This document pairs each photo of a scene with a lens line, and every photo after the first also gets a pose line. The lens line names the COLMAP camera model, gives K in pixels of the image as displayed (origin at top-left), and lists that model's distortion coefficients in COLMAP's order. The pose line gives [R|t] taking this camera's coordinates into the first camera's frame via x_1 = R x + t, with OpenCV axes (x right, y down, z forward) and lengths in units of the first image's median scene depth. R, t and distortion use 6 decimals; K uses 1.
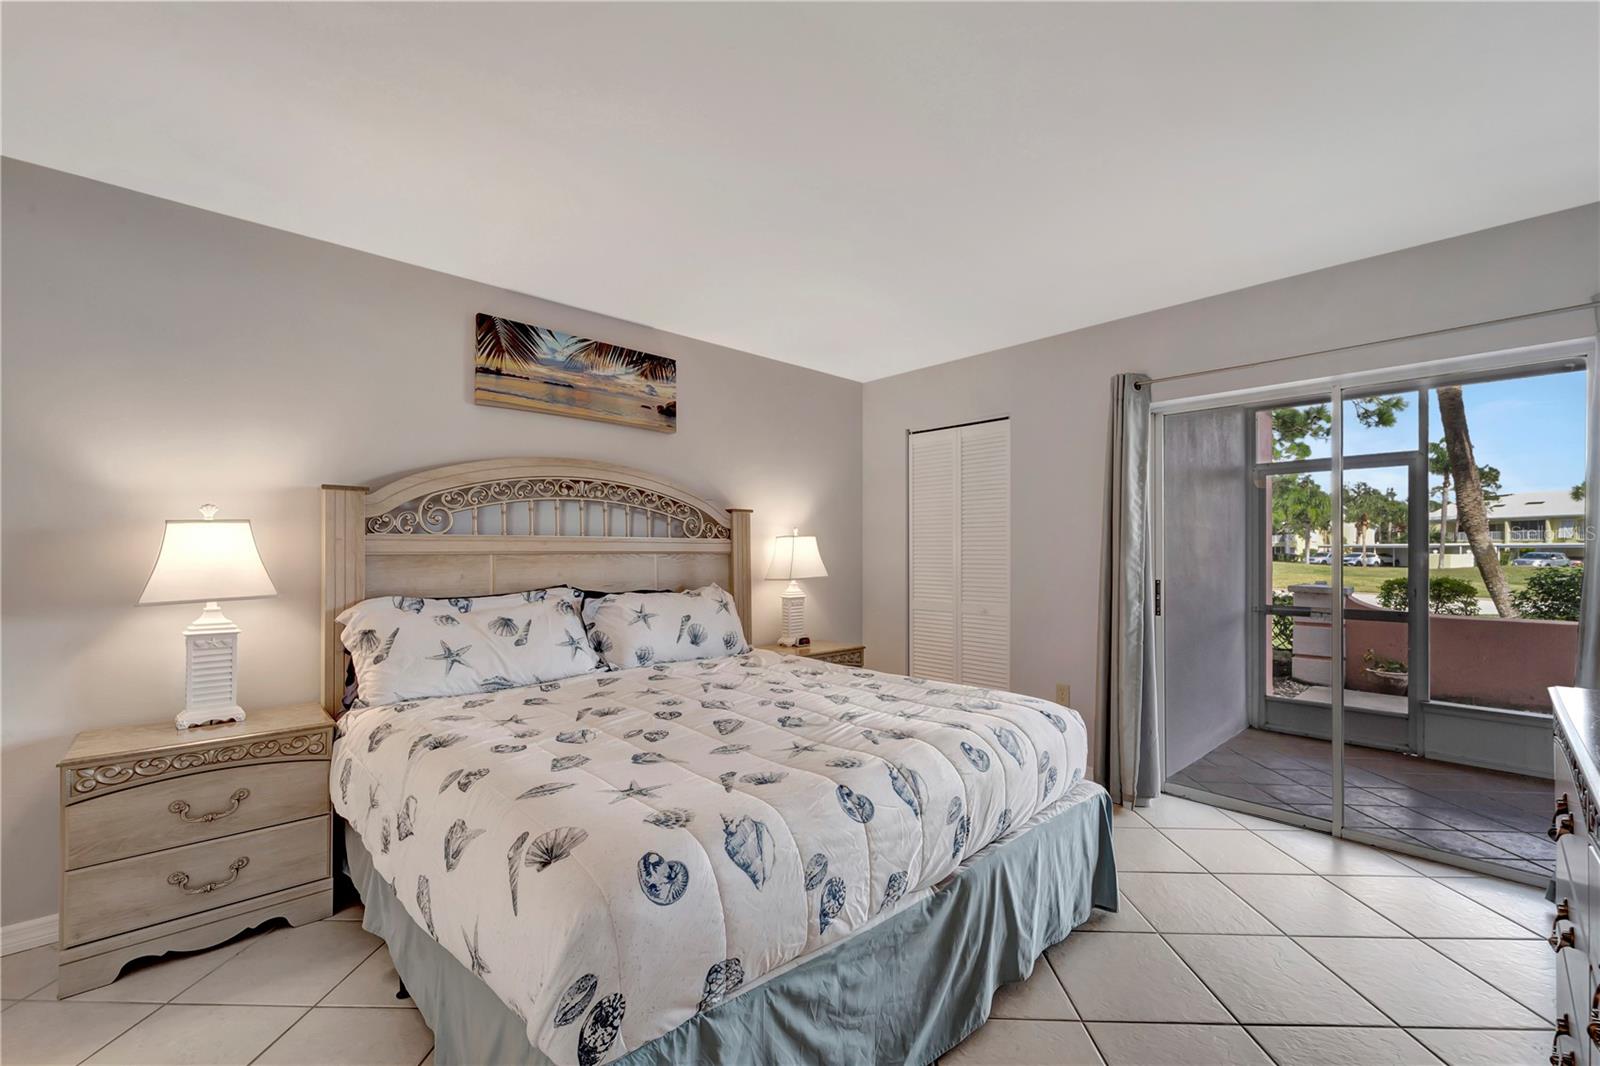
lens RADIAL K [[655.3, 0, 797.3], [0, 655.3, 549.6], [0, 0, 1]] dist [0.007024, -0.000195]
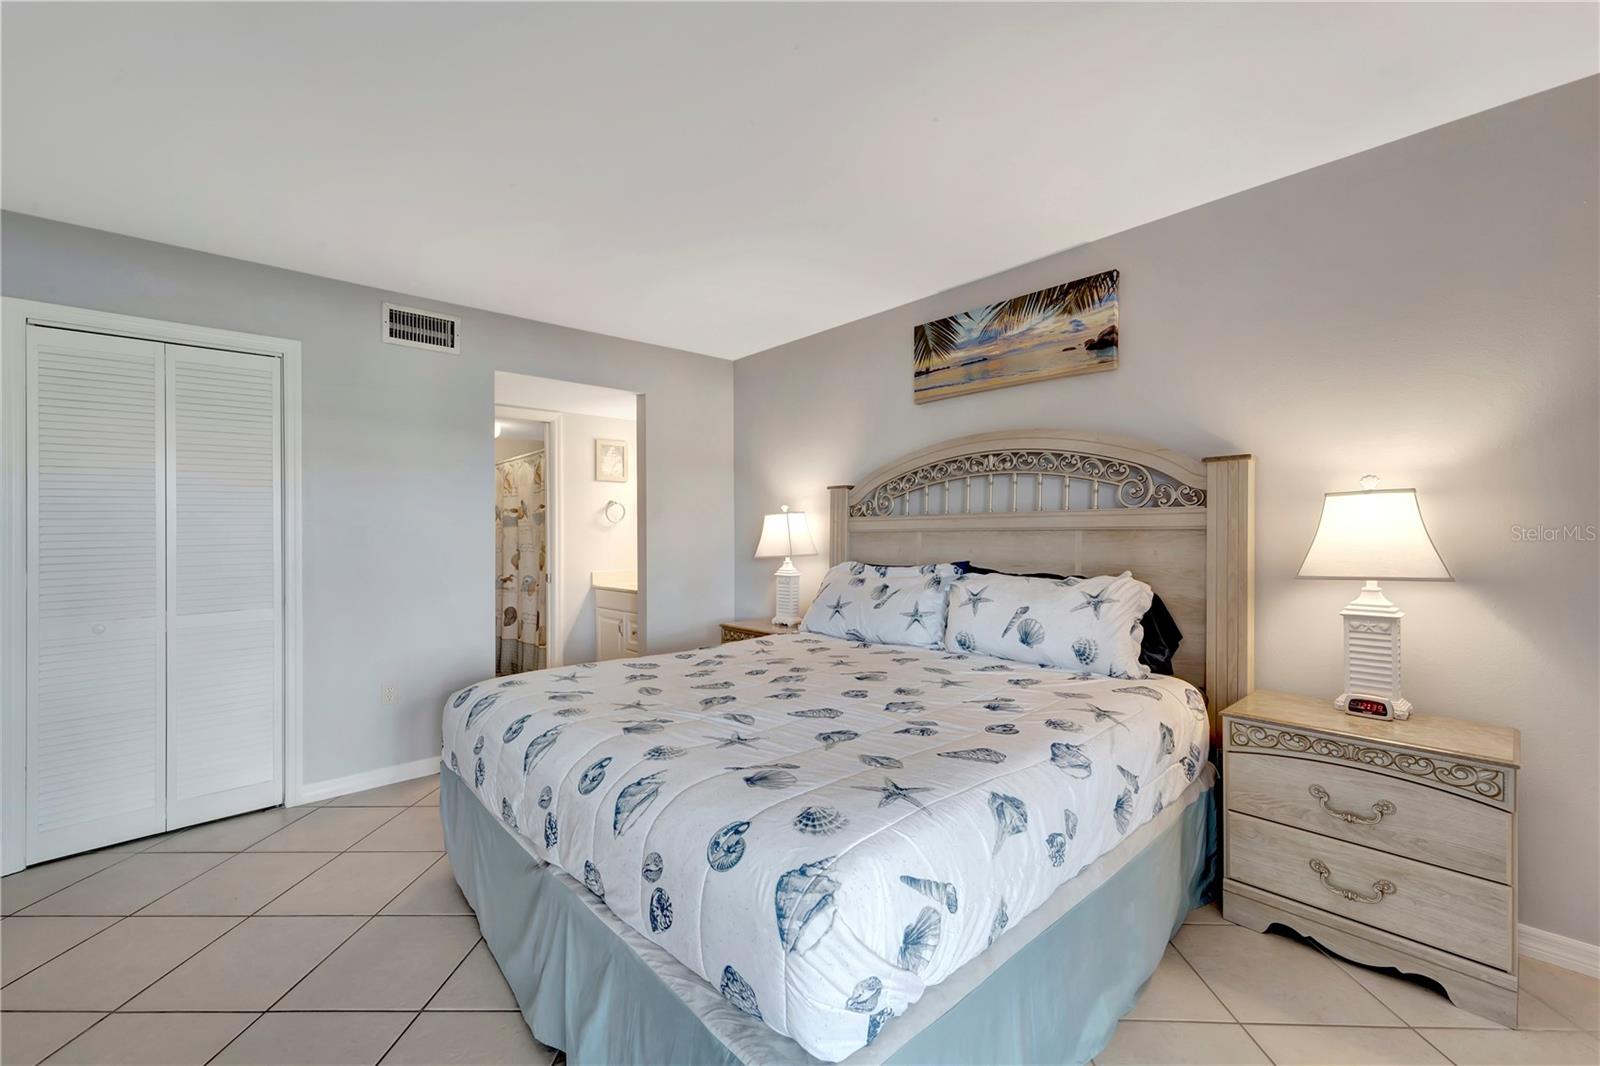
lens RADIAL K [[655.3, 0, 783.9], [0, 655.3, 527.9], [0, 0, 1]] dist [0.007024, -0.000195]
pose [[-0.021587, -0.009565, -0.999721, 0.625125], [0.007322, 0.999926, -0.009726, 0.009625], [0.999740, -0.007530, -0.021515, 0.707112]]
